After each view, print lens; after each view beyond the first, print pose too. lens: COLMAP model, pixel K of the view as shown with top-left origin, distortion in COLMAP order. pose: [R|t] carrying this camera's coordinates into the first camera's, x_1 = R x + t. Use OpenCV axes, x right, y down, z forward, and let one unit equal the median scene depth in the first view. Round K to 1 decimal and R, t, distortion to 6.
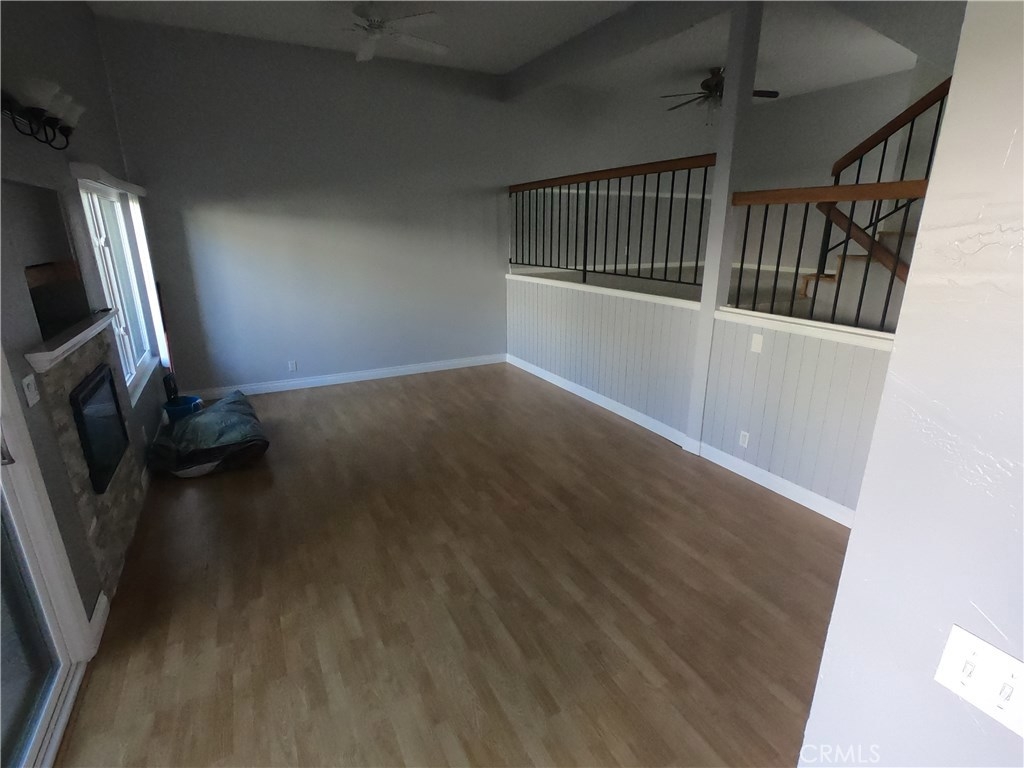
lens RADIAL K [[511.6, 0, 511.6], [0, 511.6, 385.8], [0, 0, 1]] dist [-0.001248, -0.000081]
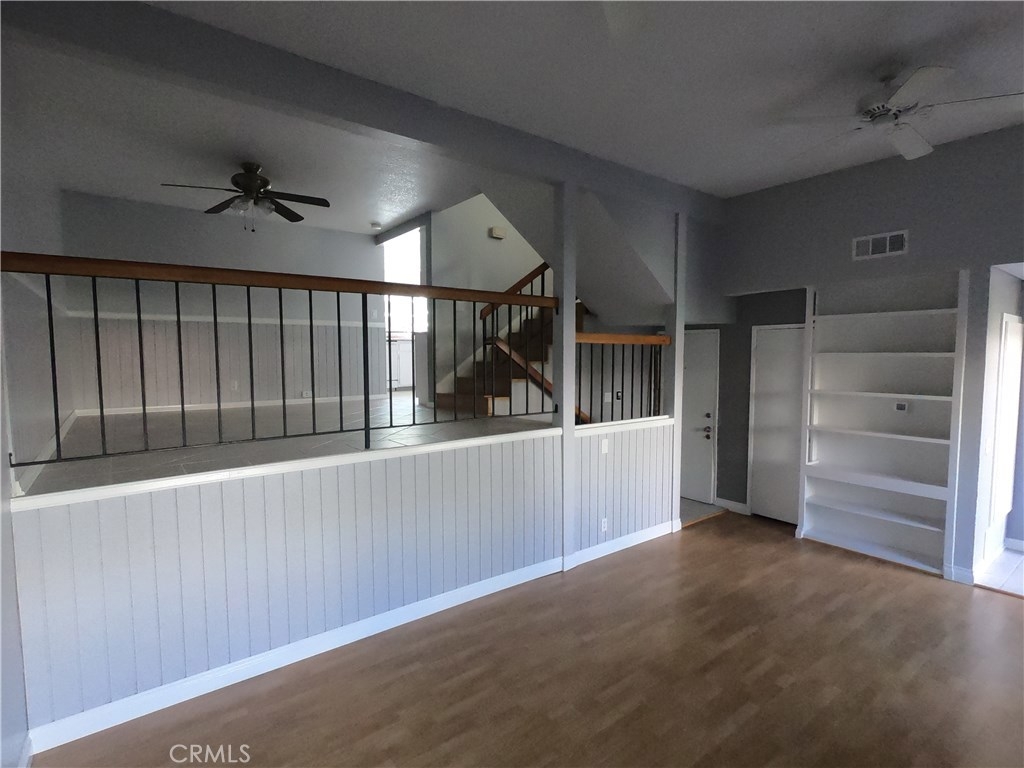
lens RADIAL K [[511.6, 0, 511.6], [0, 511.6, 385.8], [0, 0, 1]] dist [-0.001248, -0.000081]
pose [[-0.169229, -0.062073, 0.983620, -0.743345], [0.289148, 0.950971, 0.109759, -0.440931], [-0.942207, 0.302987, -0.142984, 1.373563]]
